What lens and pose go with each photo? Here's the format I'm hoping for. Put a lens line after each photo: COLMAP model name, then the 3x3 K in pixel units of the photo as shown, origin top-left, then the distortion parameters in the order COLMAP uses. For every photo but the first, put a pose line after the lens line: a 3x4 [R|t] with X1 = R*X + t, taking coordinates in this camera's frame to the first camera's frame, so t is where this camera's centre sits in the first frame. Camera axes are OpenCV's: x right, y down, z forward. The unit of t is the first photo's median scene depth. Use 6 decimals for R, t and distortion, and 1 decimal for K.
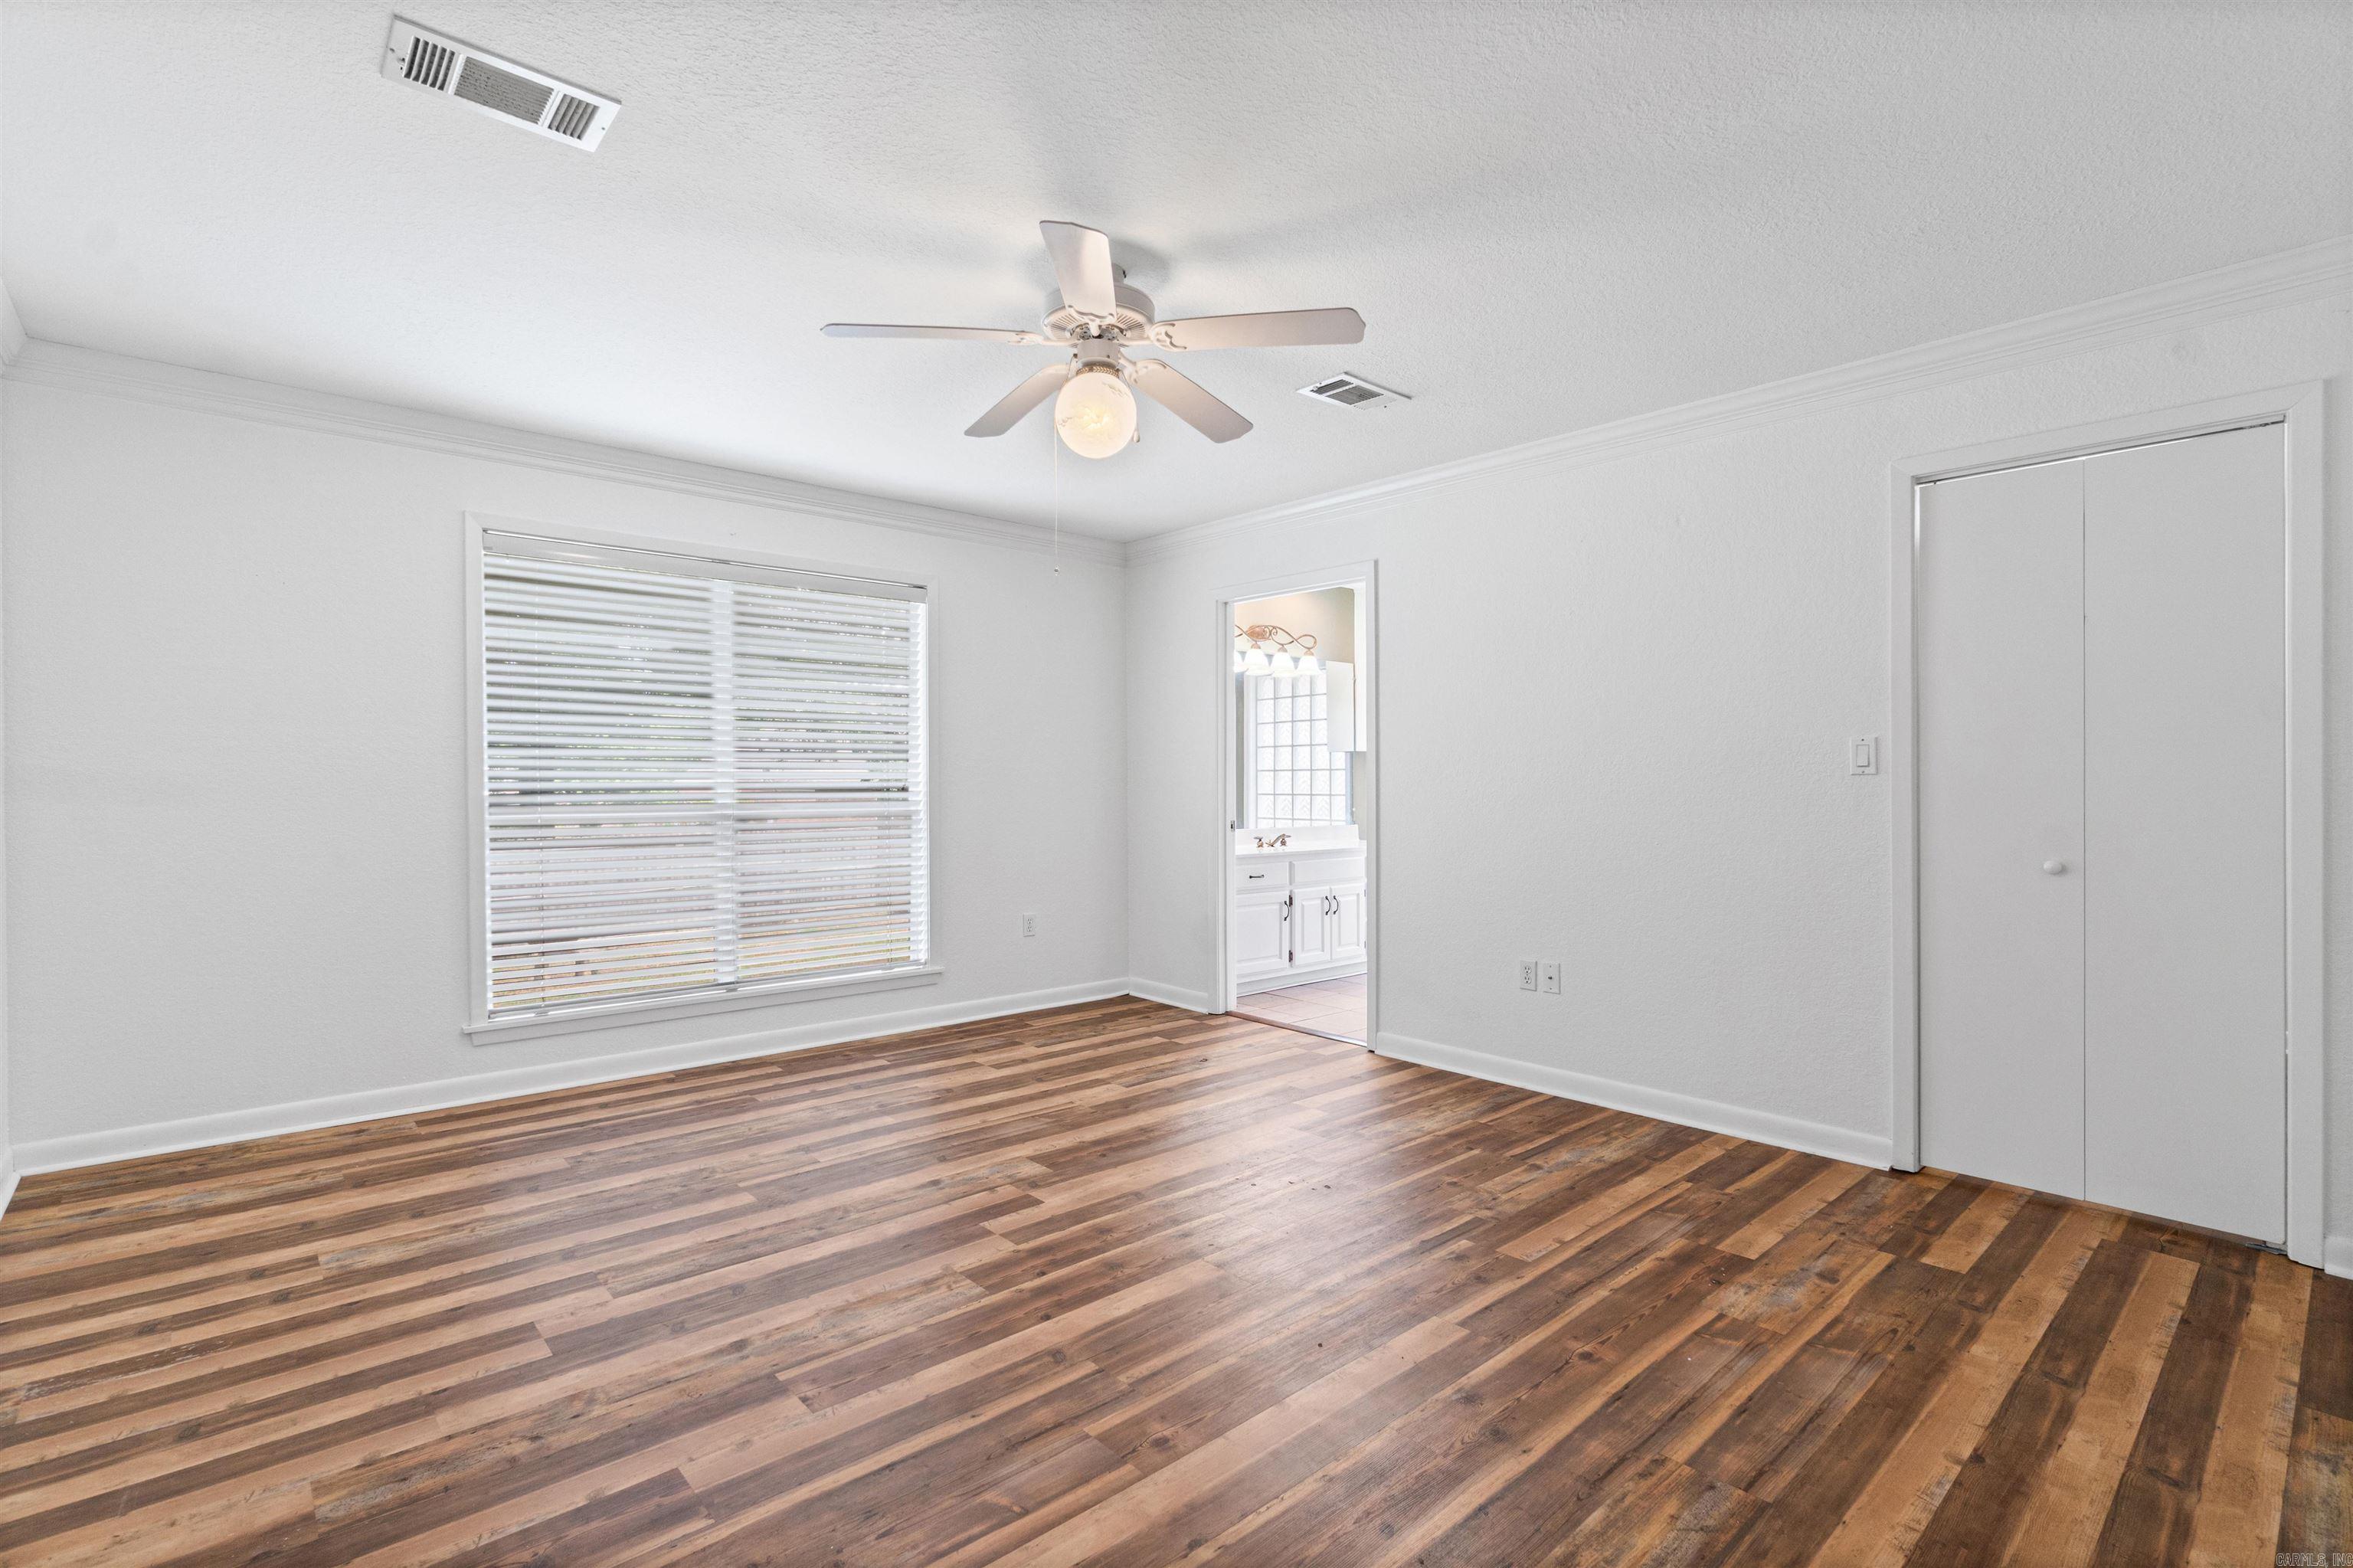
lens RADIAL K [[1075.1, 0, 1173.8], [0, 1075.1, 782.7], [0, 0, 1]] dist [-0.015488, -0.000026]
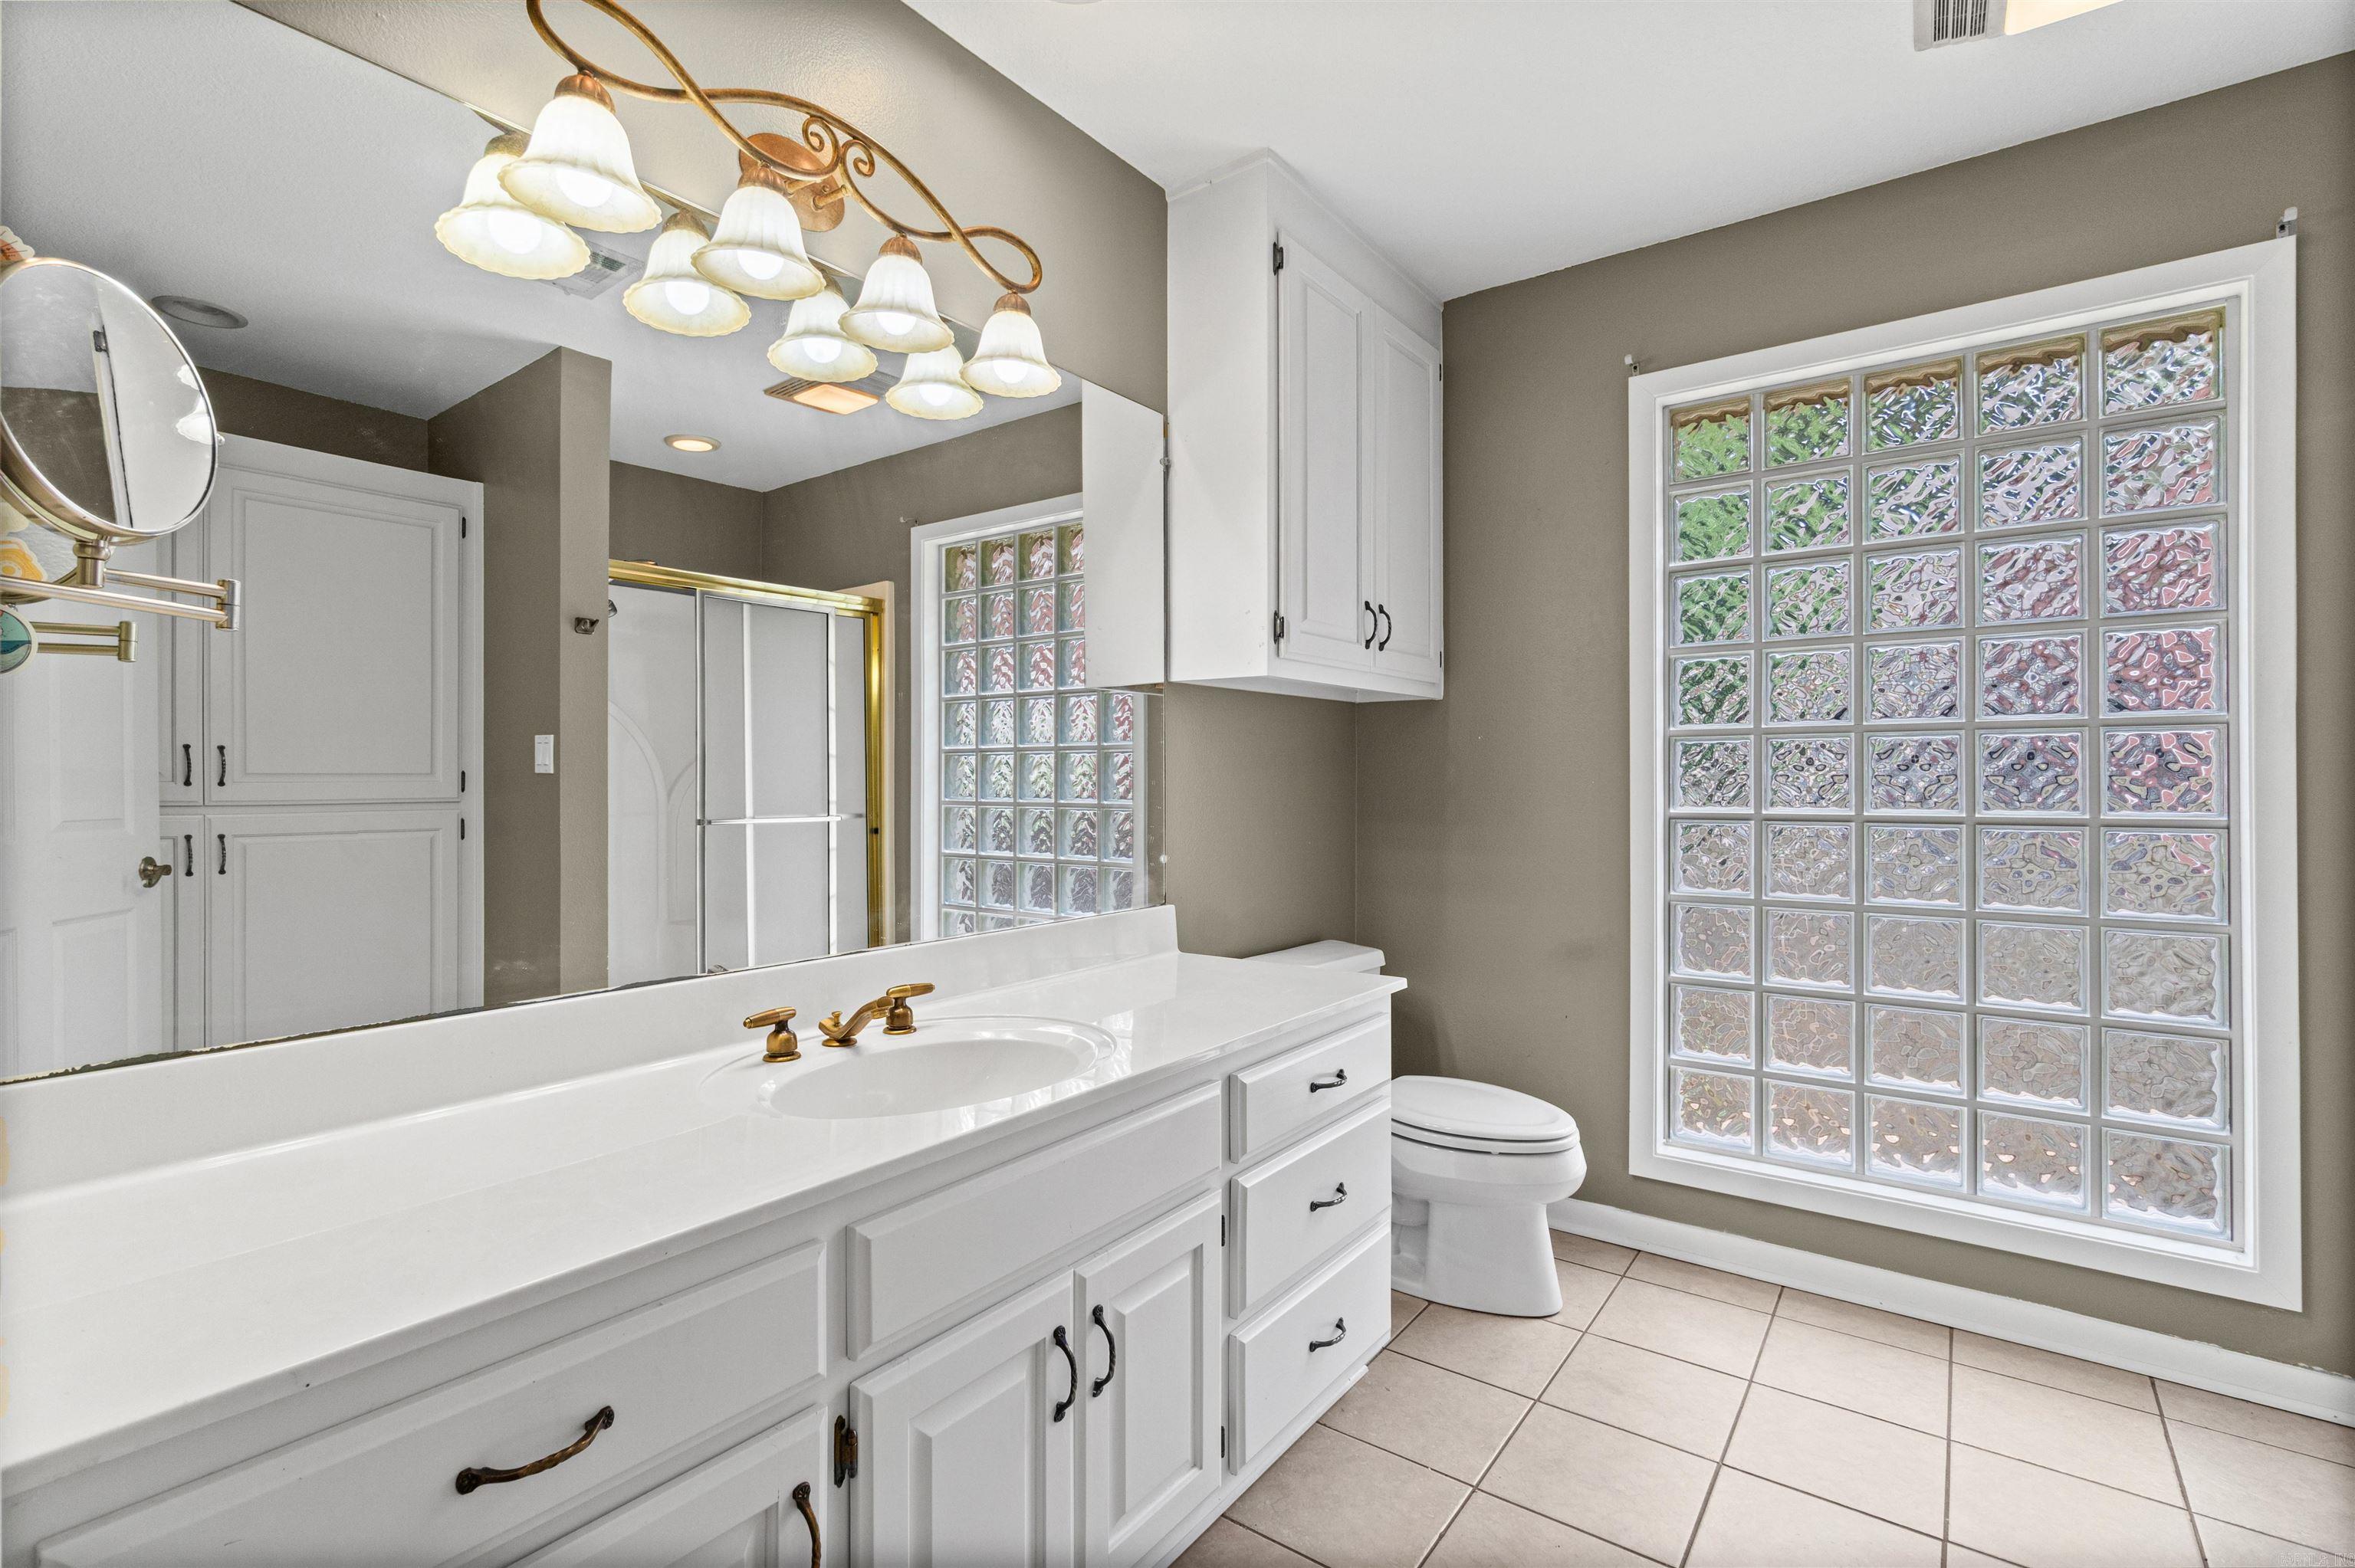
lens RADIAL K [[1075.8, 0, 1175.6], [0, 1075.8, 779.2], [0, 0, 1]] dist [-0.015488, -0.000026]
pose [[0.978848, 0.006428, 0.204486, 0.114236], [-0.006299, 0.999979, -0.001282, -0.000490], [-0.204490, -0.000033, 0.978869, 0.745175]]
